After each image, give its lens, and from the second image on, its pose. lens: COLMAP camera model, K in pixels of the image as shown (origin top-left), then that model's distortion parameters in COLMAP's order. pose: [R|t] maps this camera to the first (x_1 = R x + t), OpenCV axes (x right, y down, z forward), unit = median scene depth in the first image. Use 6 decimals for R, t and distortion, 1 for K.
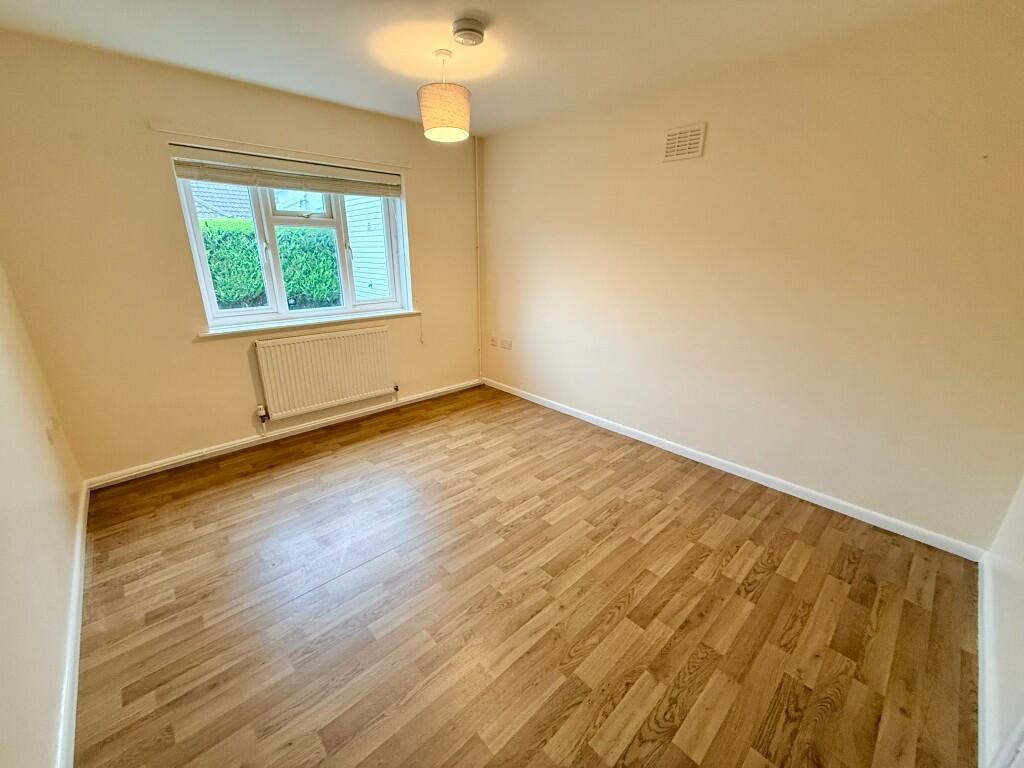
lens RADIAL K [[406.4, 0, 497.1], [0, 406.4, 385.4], [0, 0, 1]] dist [-0.002921, -0.000176]
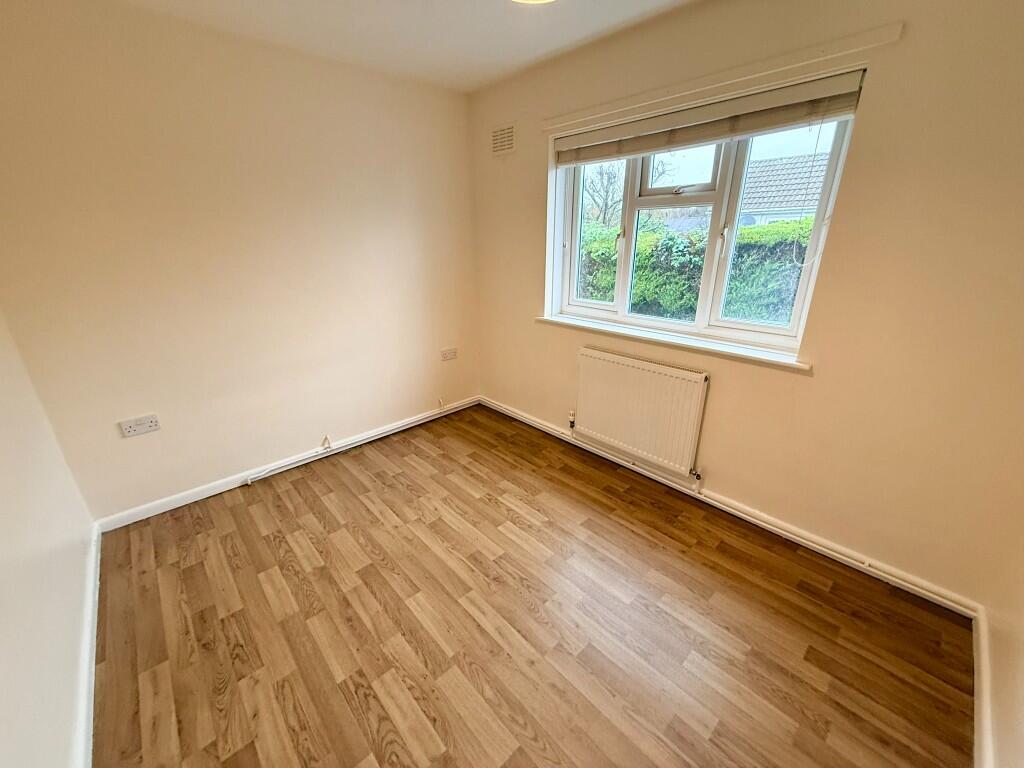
lens RADIAL K [[406.4, 0, 482.2], [0, 406.4, 362.5], [0, 0, 1]] dist [-0.002921, -0.000176]
pose [[-0.015754, 0.295631, -0.955172, 1.156709], [-0.302264, 0.909187, 0.286383, -0.329088], [0.953094, 0.293226, 0.075035, 0.986003]]
